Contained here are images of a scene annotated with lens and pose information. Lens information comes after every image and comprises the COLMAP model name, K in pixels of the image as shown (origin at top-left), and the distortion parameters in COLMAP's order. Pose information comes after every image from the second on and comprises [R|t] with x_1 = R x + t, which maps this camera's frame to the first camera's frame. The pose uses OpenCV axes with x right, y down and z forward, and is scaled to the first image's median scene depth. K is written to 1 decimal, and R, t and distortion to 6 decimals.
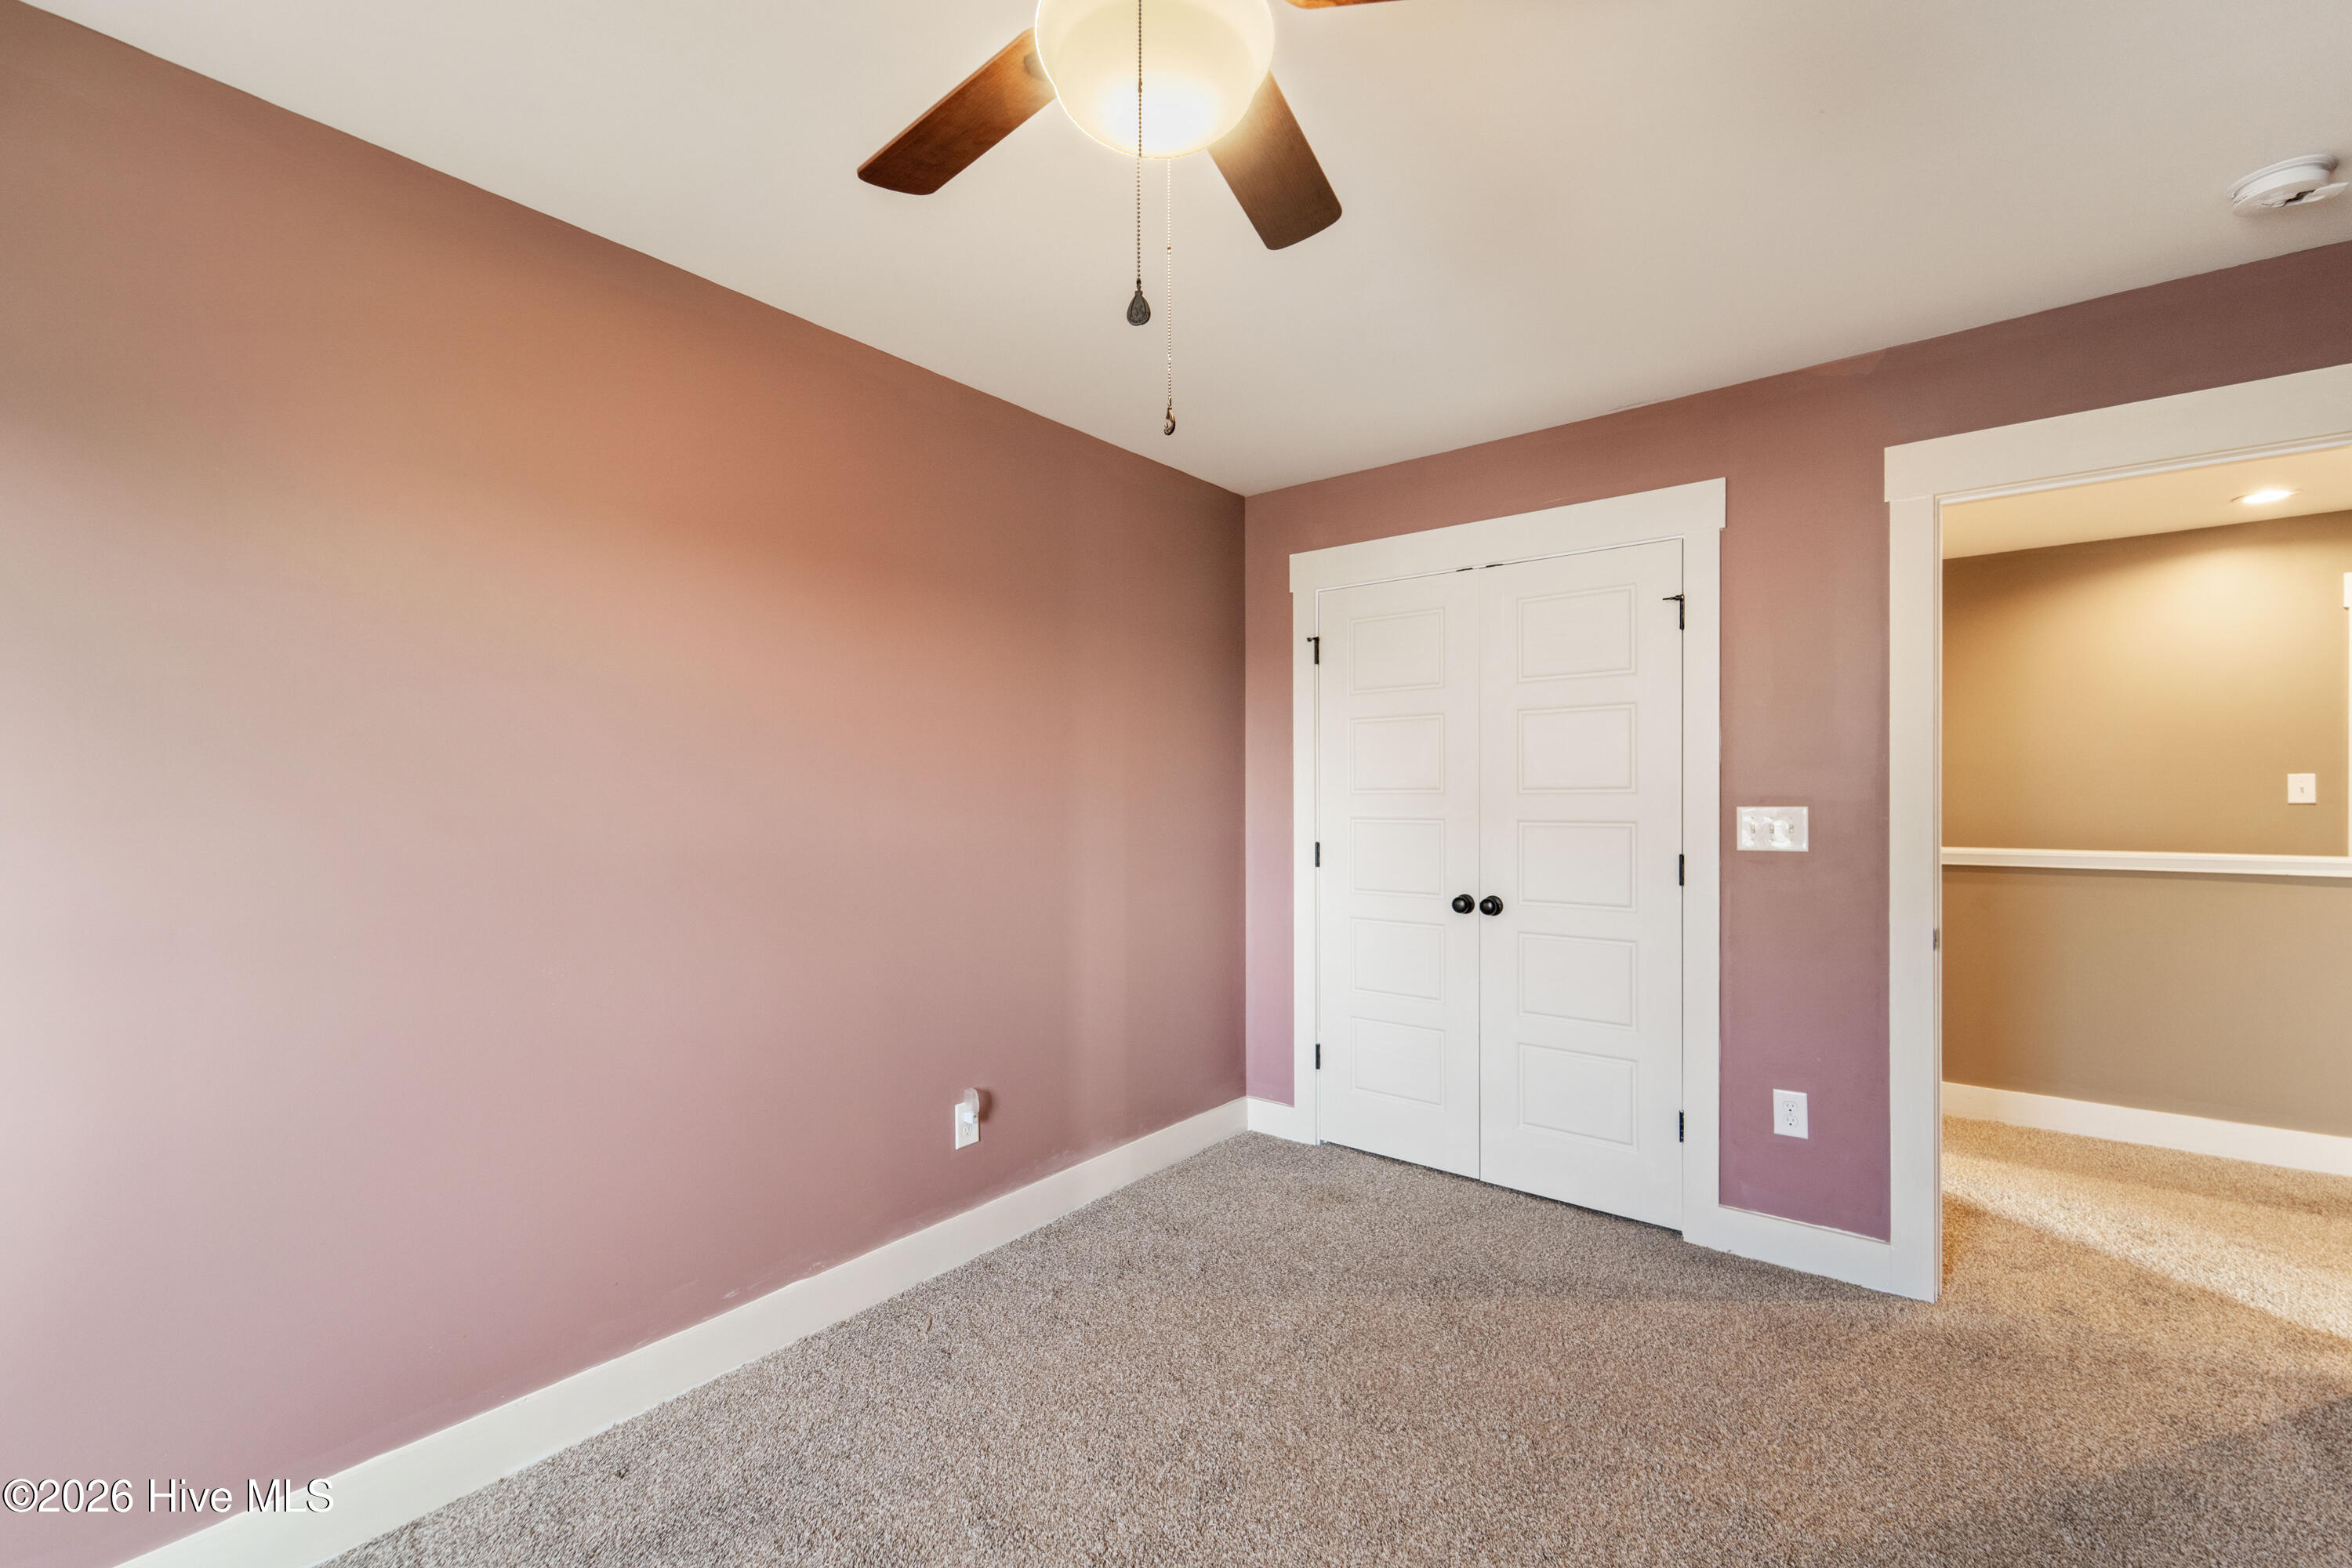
lens RADIAL K [[959.1, 0, 1187.0], [0, 959.1, 813.4], [0, 0, 1]] dist [-0.000842, -0.000482]
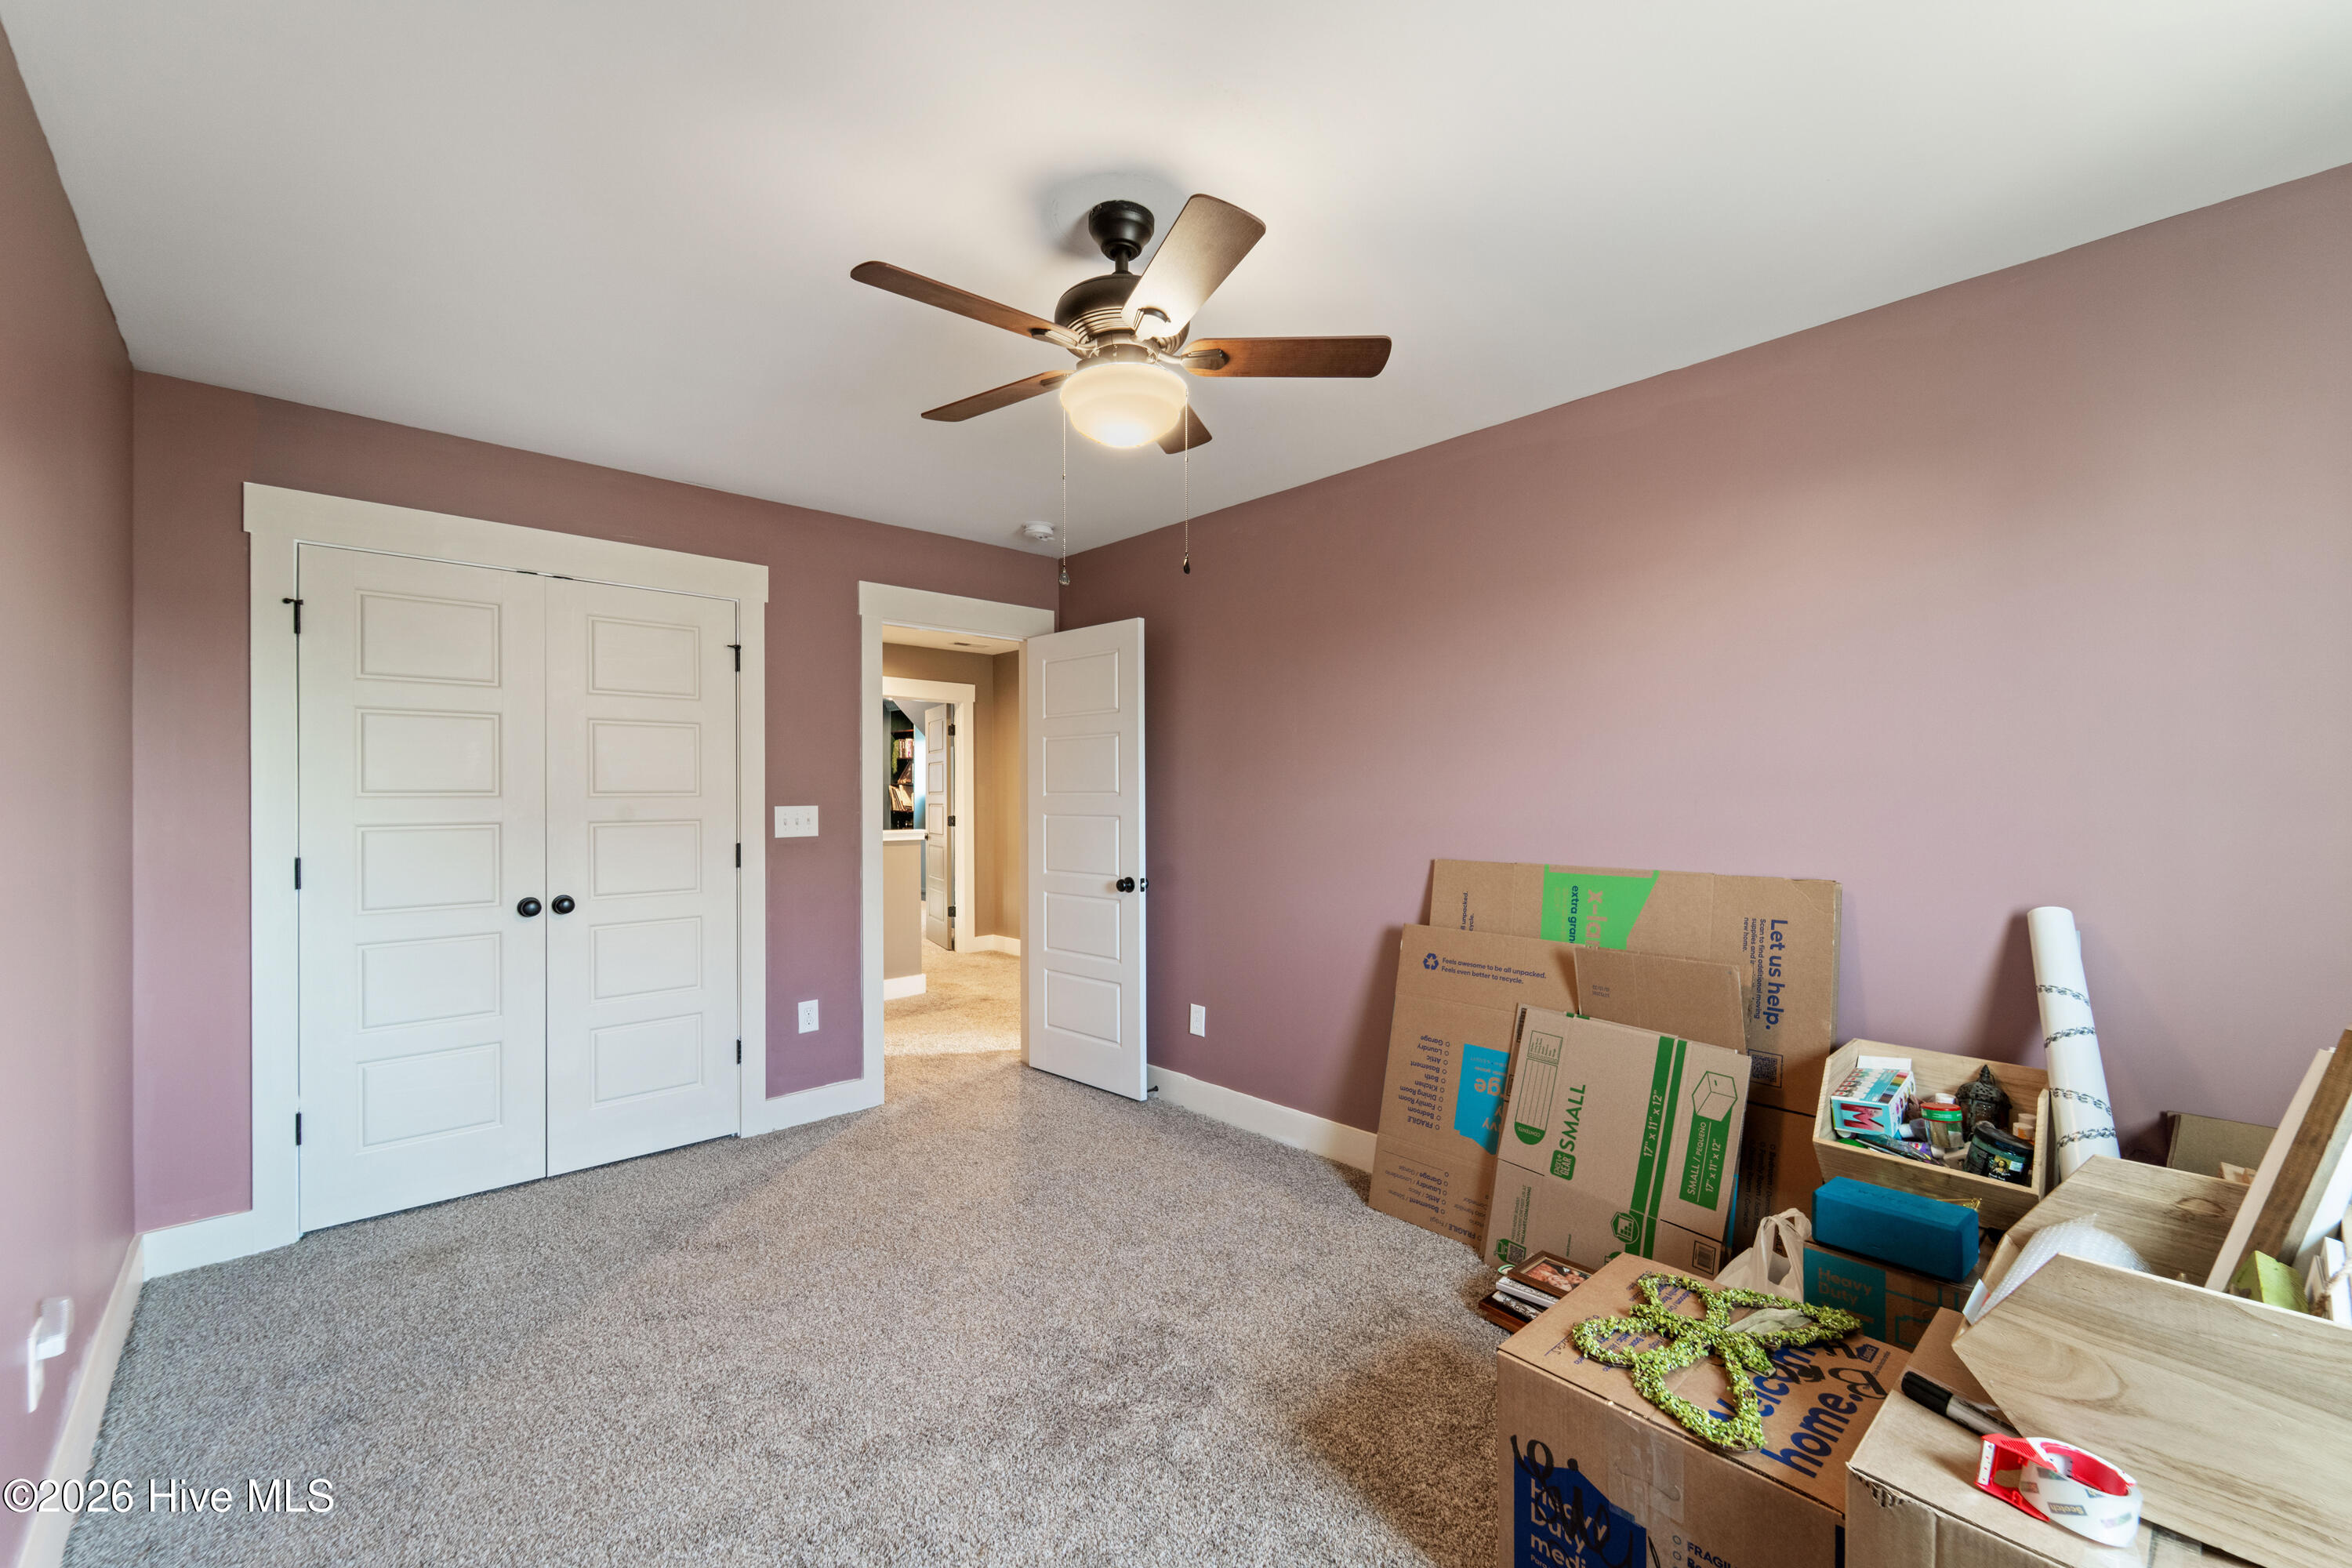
lens RADIAL K [[950.8, 0, 1180.7], [0, 950.8, 791.8], [0, 0, 1]] dist [0.000306, -0.000274]
pose [[0.155228, -0.002330, 0.987876, -0.692257], [0.009432, 0.999955, 0.000877, -0.024071], [-0.987834, 0.009181, 0.155243, 0.208075]]
